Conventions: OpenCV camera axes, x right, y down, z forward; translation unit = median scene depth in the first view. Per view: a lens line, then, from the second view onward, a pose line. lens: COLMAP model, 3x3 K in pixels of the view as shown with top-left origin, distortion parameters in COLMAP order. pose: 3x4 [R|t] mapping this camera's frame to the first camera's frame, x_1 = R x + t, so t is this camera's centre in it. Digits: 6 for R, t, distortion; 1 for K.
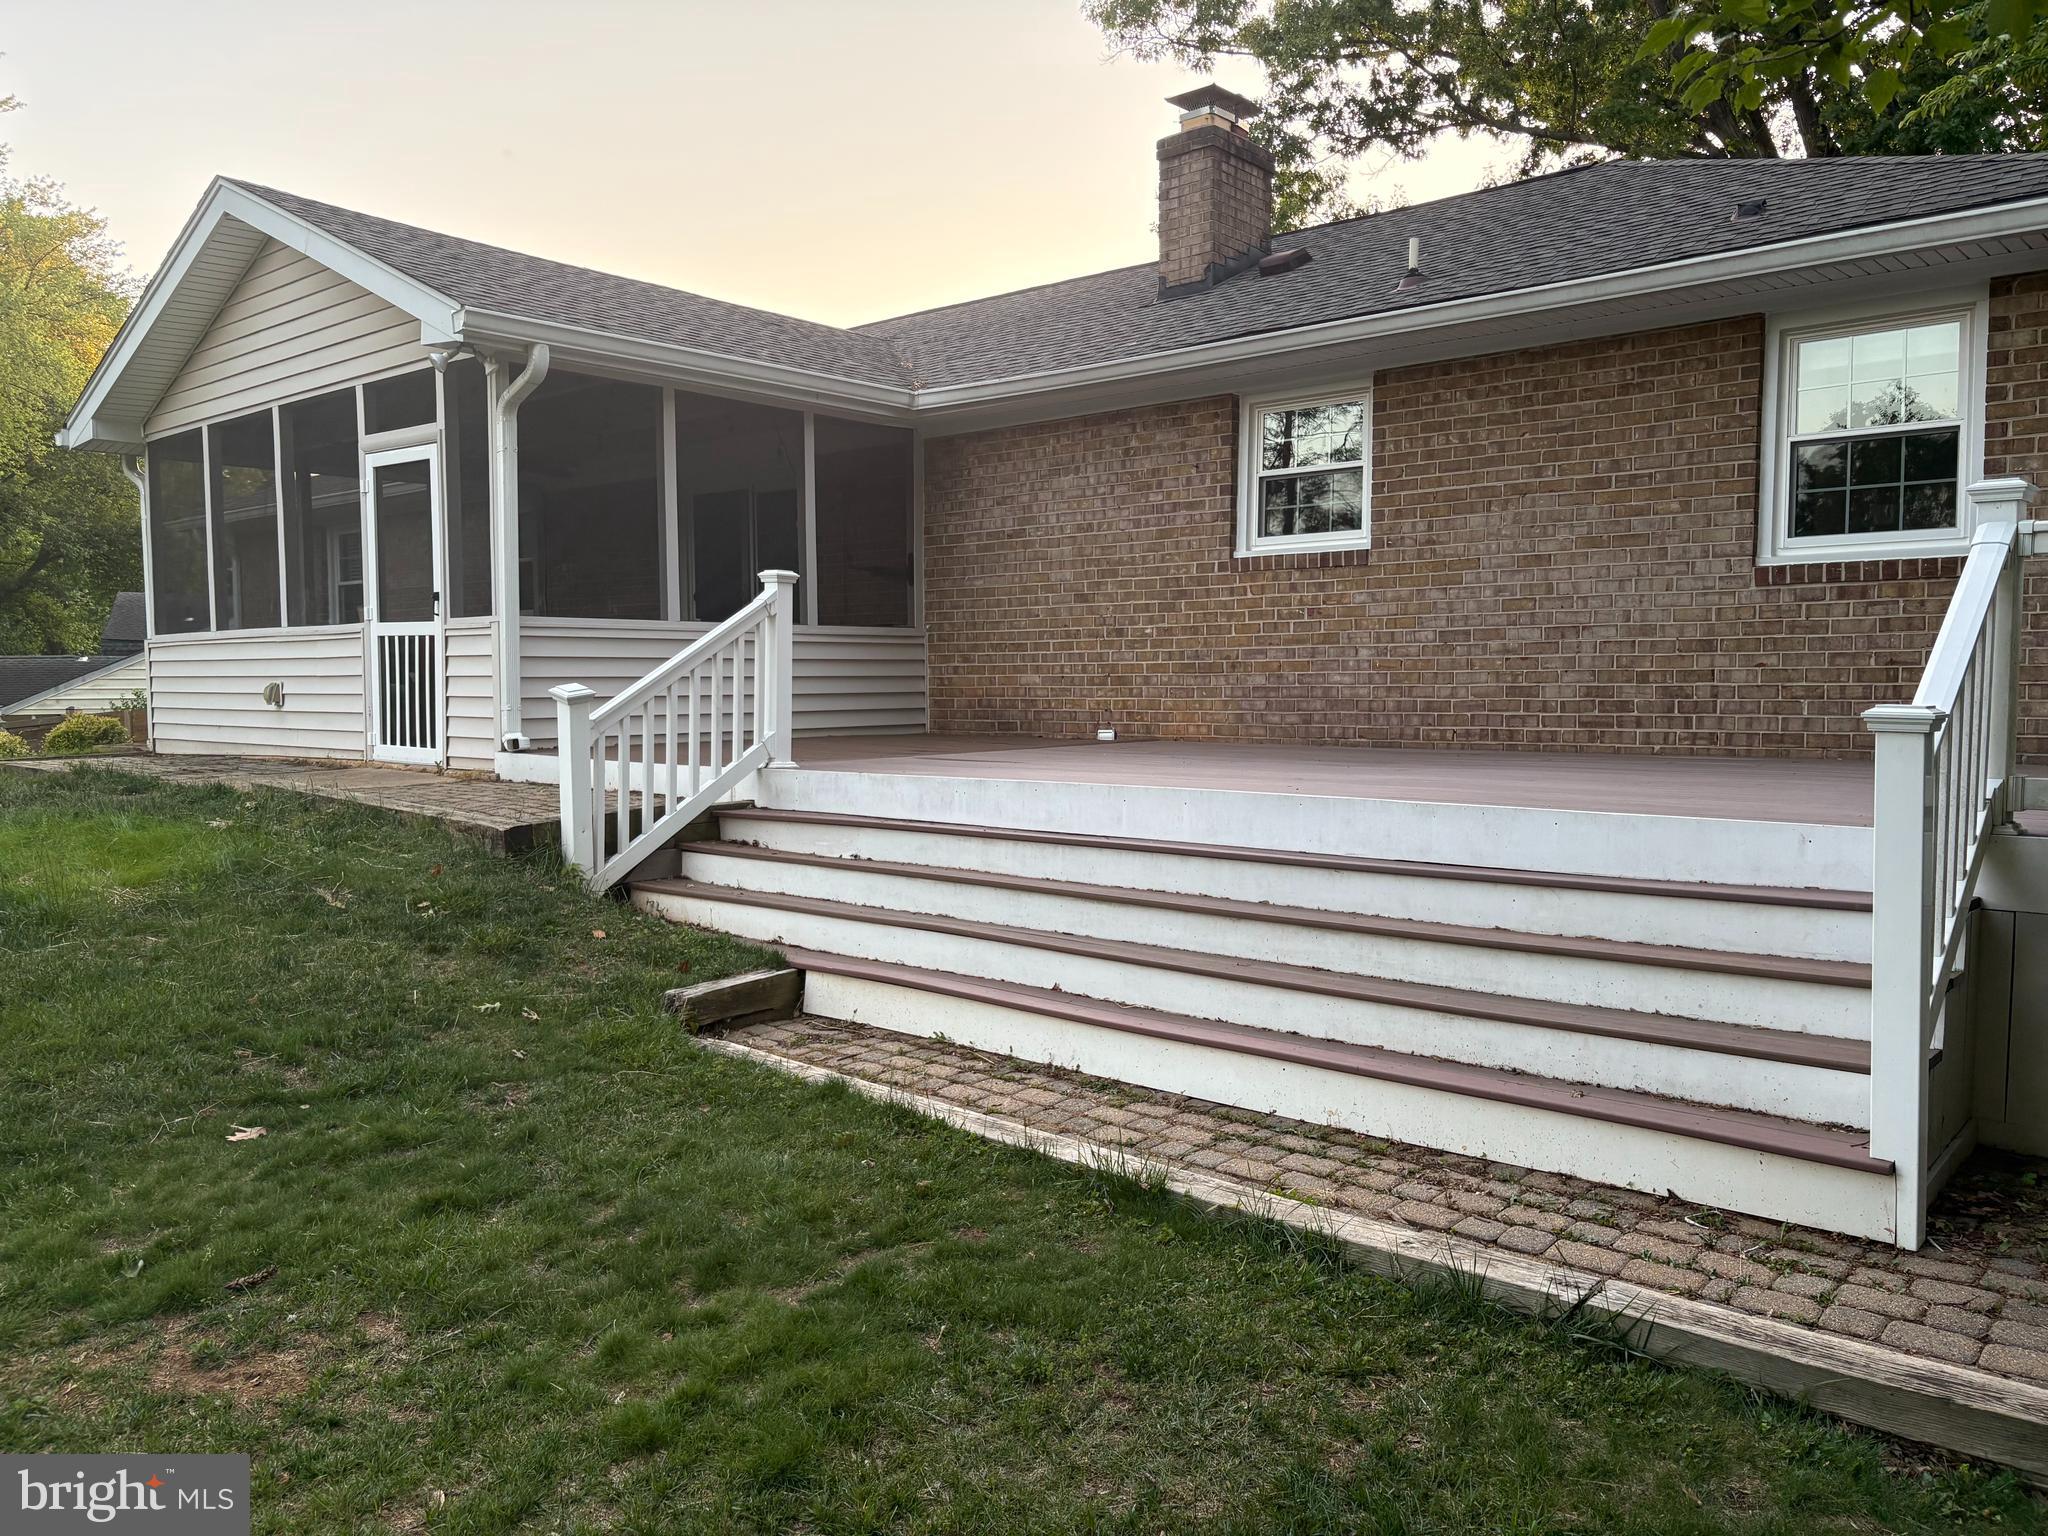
lens RADIAL K [[1549.5, 0, 1052.3], [0, 1549.5, 778.5], [0, 0, 1]] dist [0.050294, -0.072616]
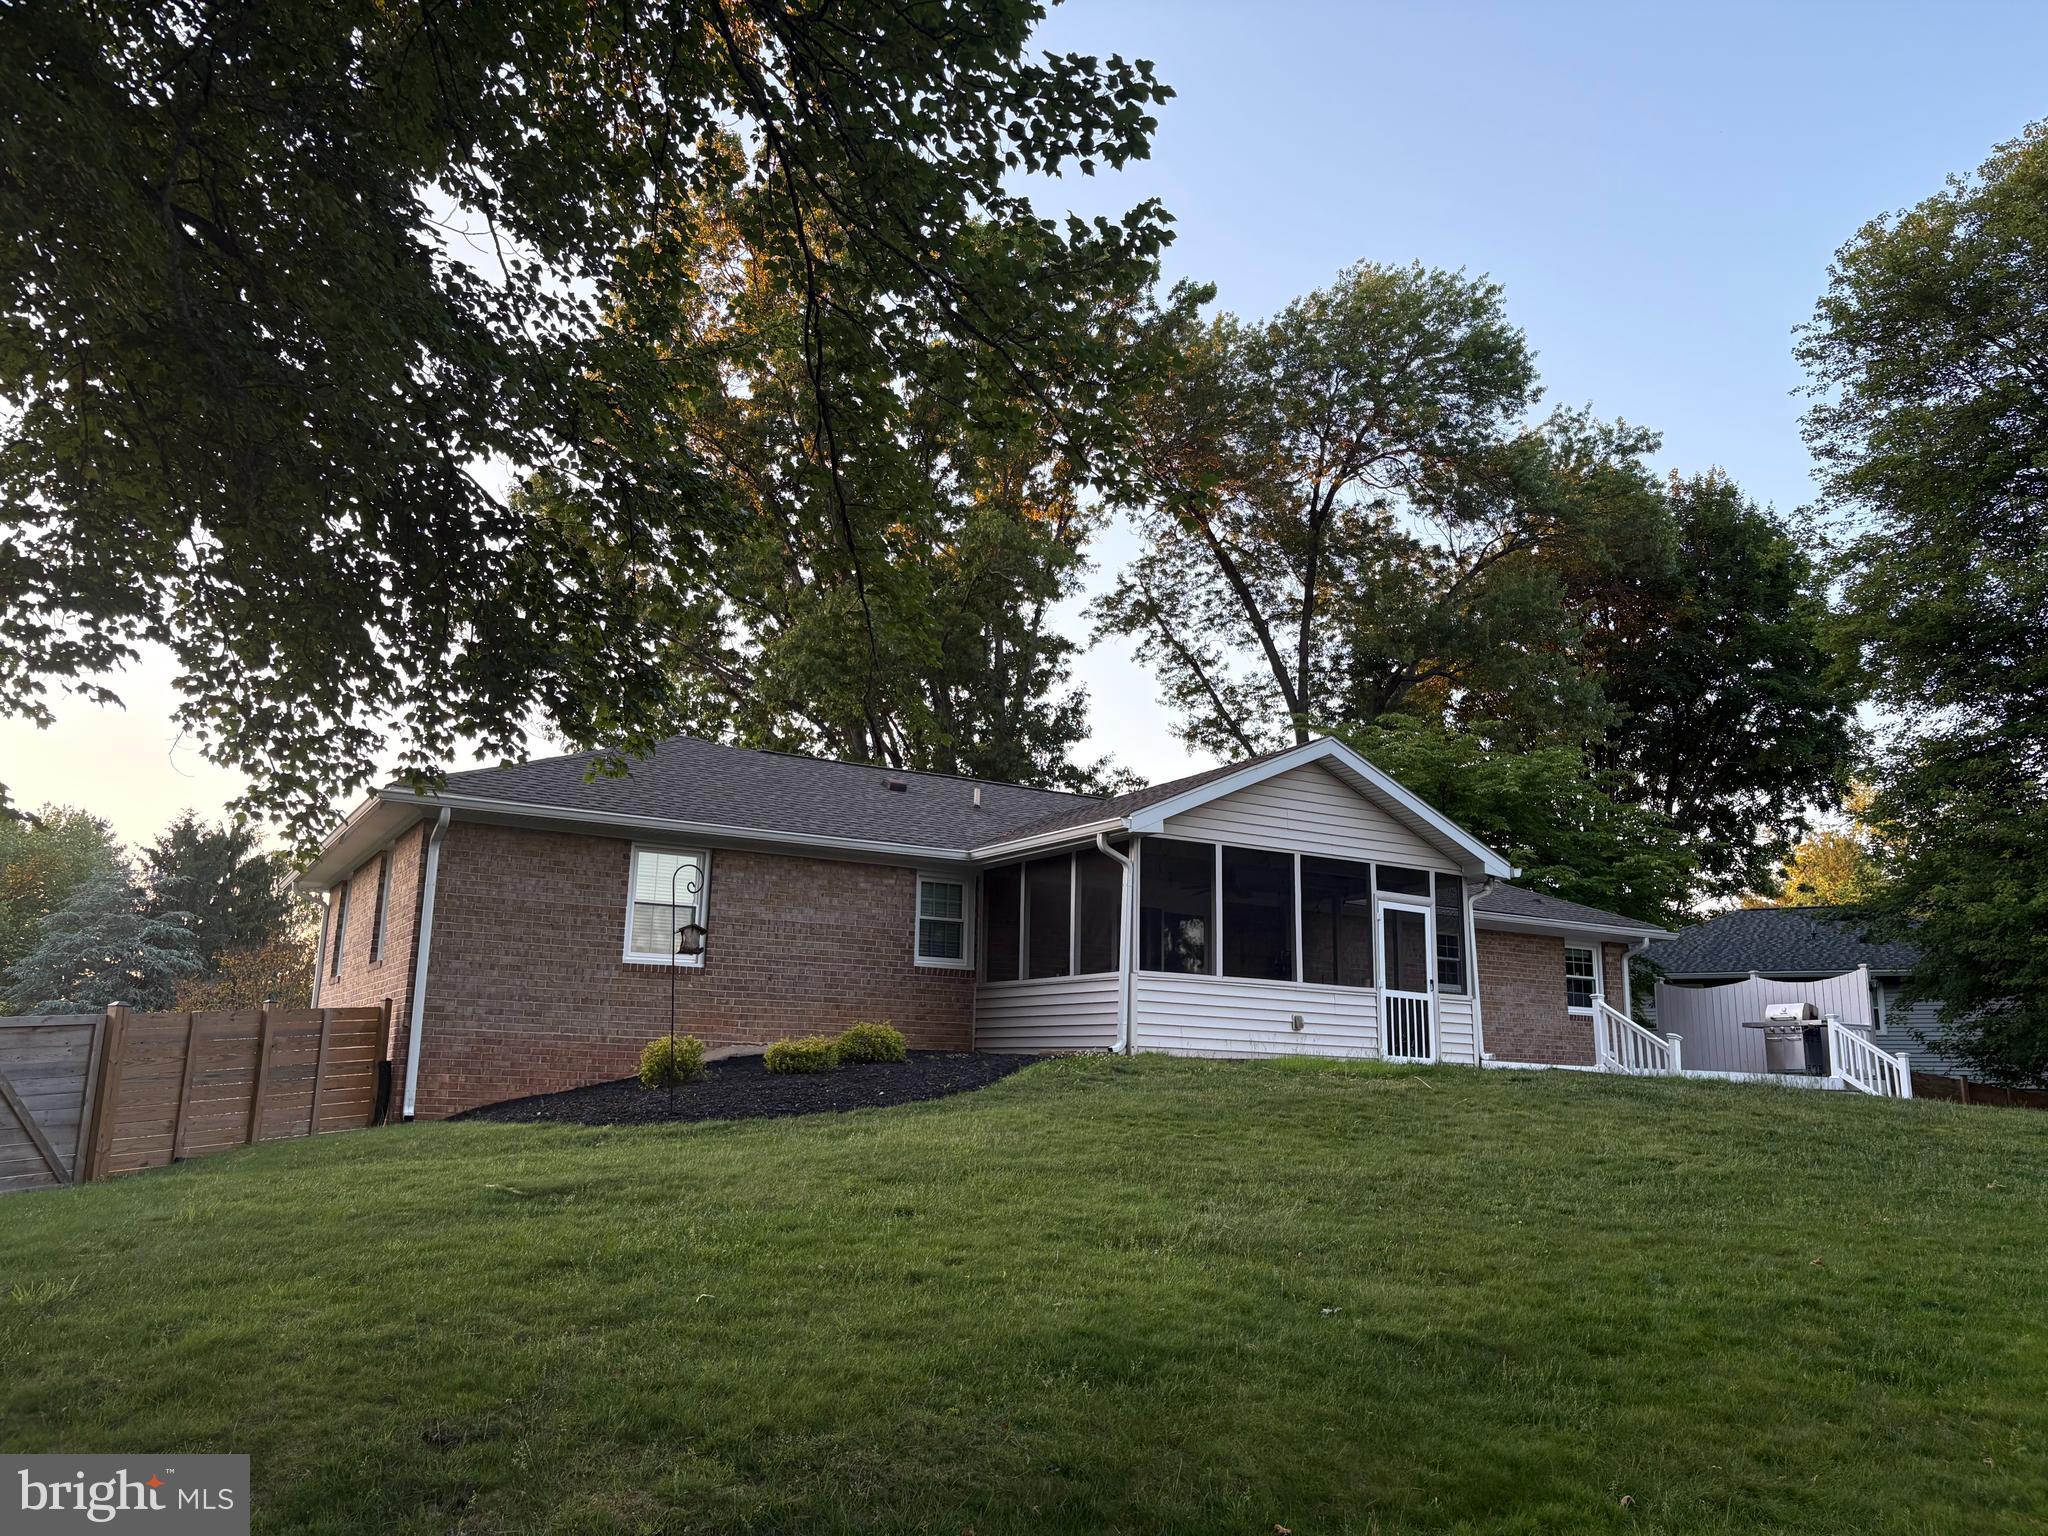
lens RADIAL K [[1538.4, 0, 1024.0], [0, 1538.4, 768.0], [0, 0, 1]] dist [0.116015, -0.219764]
pose [[0.329481, 0.208657, 0.920817, -2.458753], [0.034096, 0.972009, -0.232458, 0.063773], [-0.943546, 0.107987, 0.313144, 0.829294]]
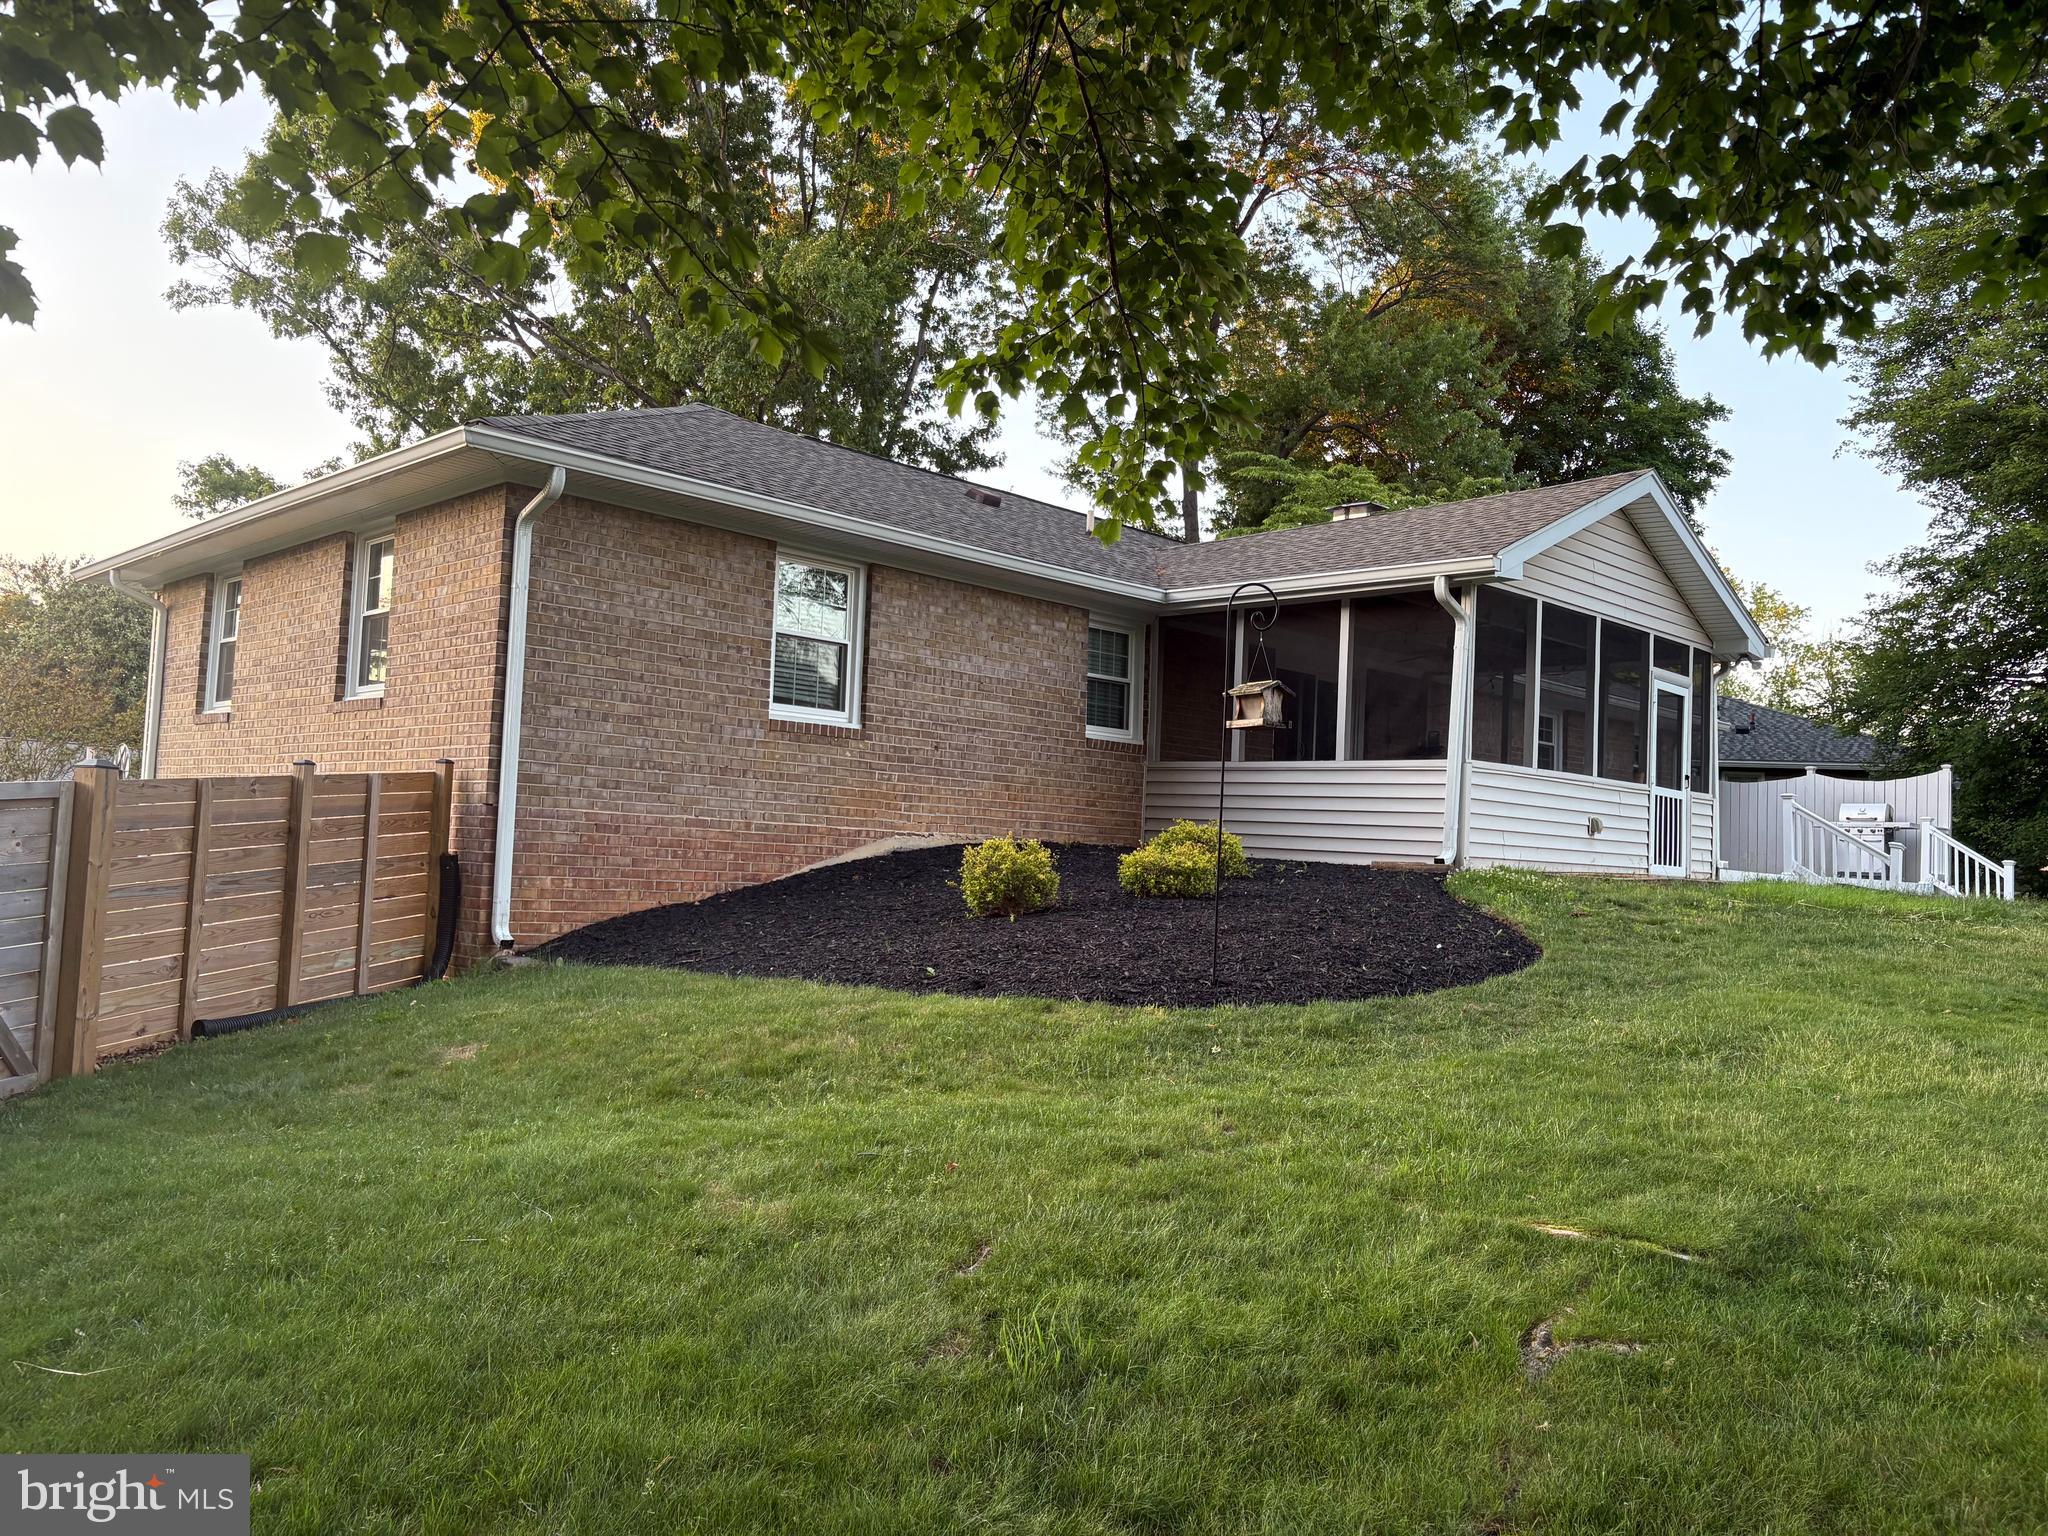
lens RADIAL K [[1538.4, 0, 1024.0], [0, 1538.4, 768.0], [0, 0, 1]] dist [0.116015, -0.219764]
pose [[0.085741, 0.068105, 0.993987, -2.125918], [0.018743, 0.997374, -0.069954, -0.021284], [-0.996141, 0.024628, 0.084239, 1.560443]]
